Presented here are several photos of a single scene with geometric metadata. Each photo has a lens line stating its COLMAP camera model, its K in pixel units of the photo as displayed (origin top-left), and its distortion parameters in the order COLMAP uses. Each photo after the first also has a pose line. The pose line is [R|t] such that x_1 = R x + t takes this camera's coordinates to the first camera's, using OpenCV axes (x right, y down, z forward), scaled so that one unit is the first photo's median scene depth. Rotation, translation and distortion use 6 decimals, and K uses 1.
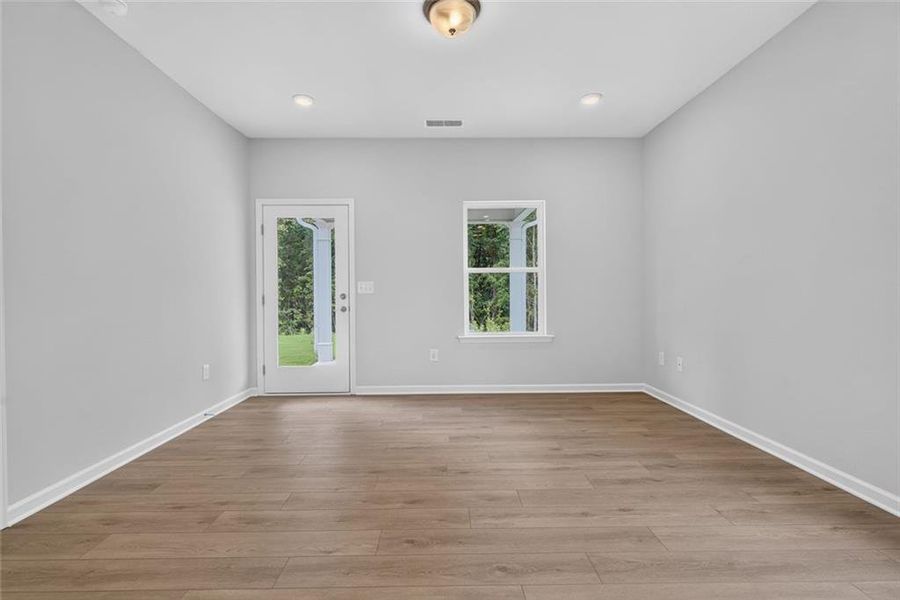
lens RADIAL K [[404.1, 0, 446.9], [0, 404.1, 296.1], [0, 0, 1]] dist [0.002804, -0.001848]
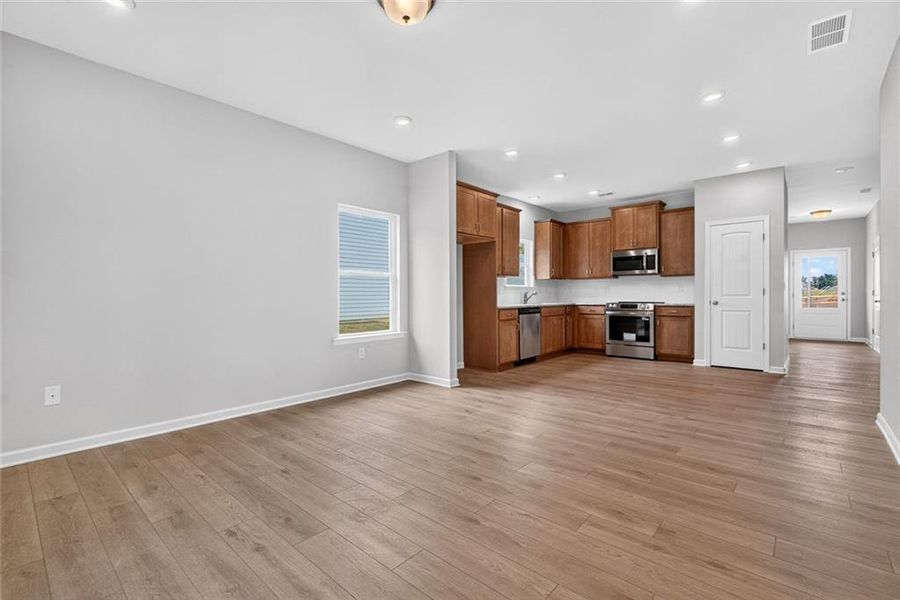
lens RADIAL K [[404.1, 0, 449.0], [0, 404.1, 299.1], [0, 0, 1]] dist [0.002804, -0.001848]
pose [[-0.738548, 0.002891, 0.674194, -0.487758], [0.015132, 0.999810, 0.012290, -0.003497], [-0.674031, 0.019279, -0.738452, 1.155383]]
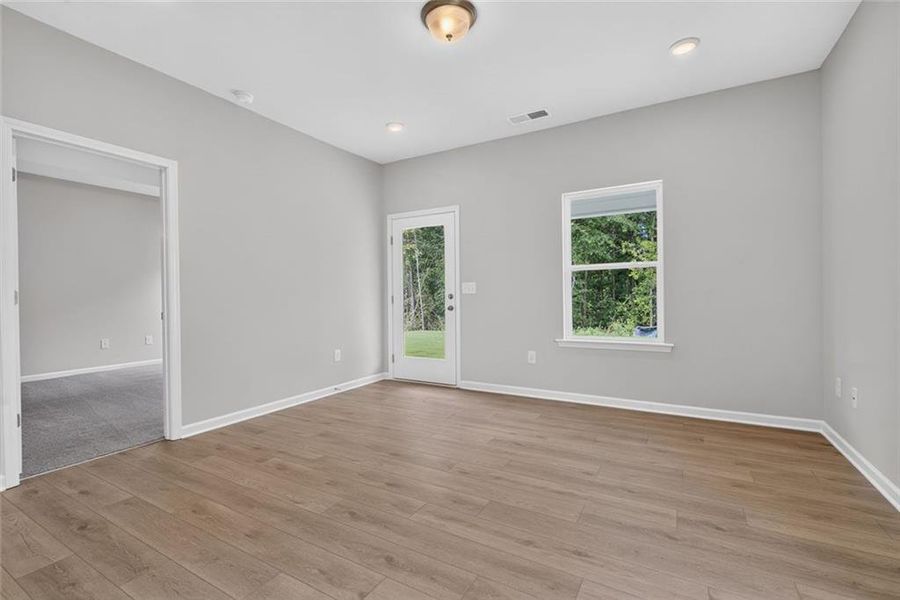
lens RADIAL K [[404.1, 0, 446.3], [0, 404.1, 296.1], [0, 0, 1]] dist [0.002804, -0.001848]
pose [[0.856106, -0.001328, -0.516798, 0.375936], [0.002626, 0.999995, 0.001782, -0.003056], [0.516793, -0.002883, 0.856105, 0.085305]]
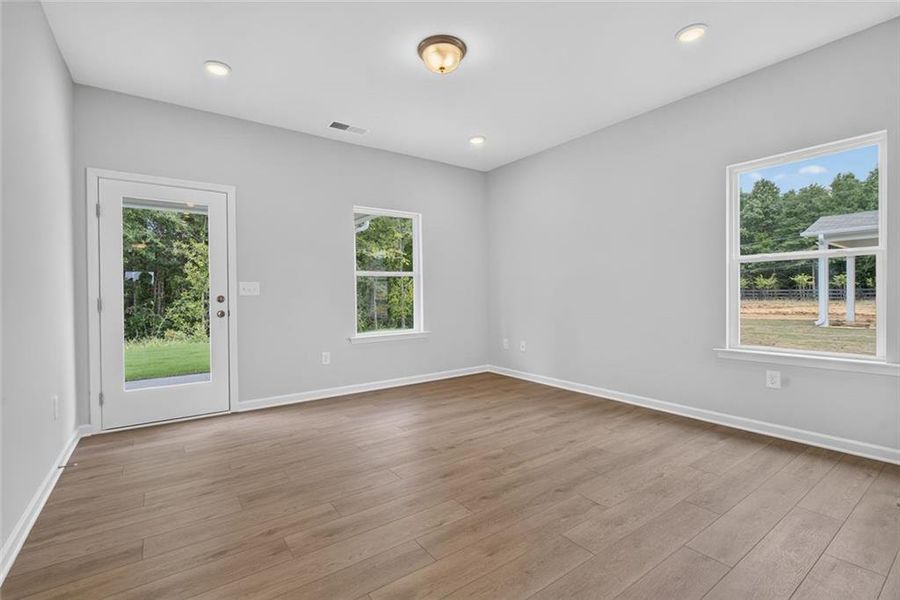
lens RADIAL K [[404.1, 0, 445.8], [0, 404.1, 295.3], [0, 0, 1]] dist [0.002804, -0.001848]
pose [[0.820341, -0.003542, 0.571864, -0.455596], [0.009055, 0.999936, -0.006795, 0.003343], [-0.571804, 0.010753, 0.820320, 0.032872]]
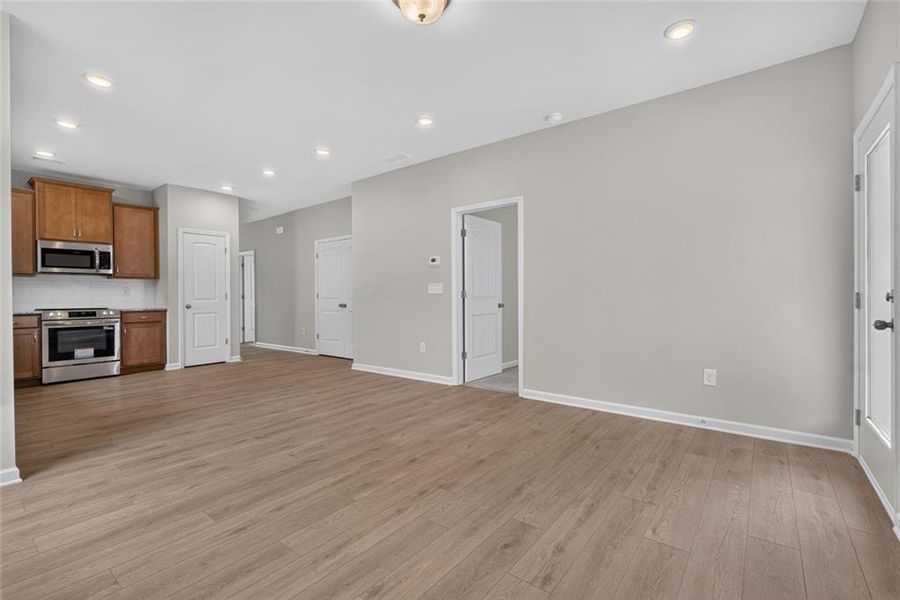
lens RADIAL K [[404.1, 0, 444.9], [0, 404.1, 296.6], [0, 0, 1]] dist [0.002804, -0.001848]
pose [[-0.631482, 0.013007, -0.775282, 0.506715], [0.004951, 0.999907, 0.012742, -0.009667], [0.775375, 0.004208, -0.631487, 1.153209]]
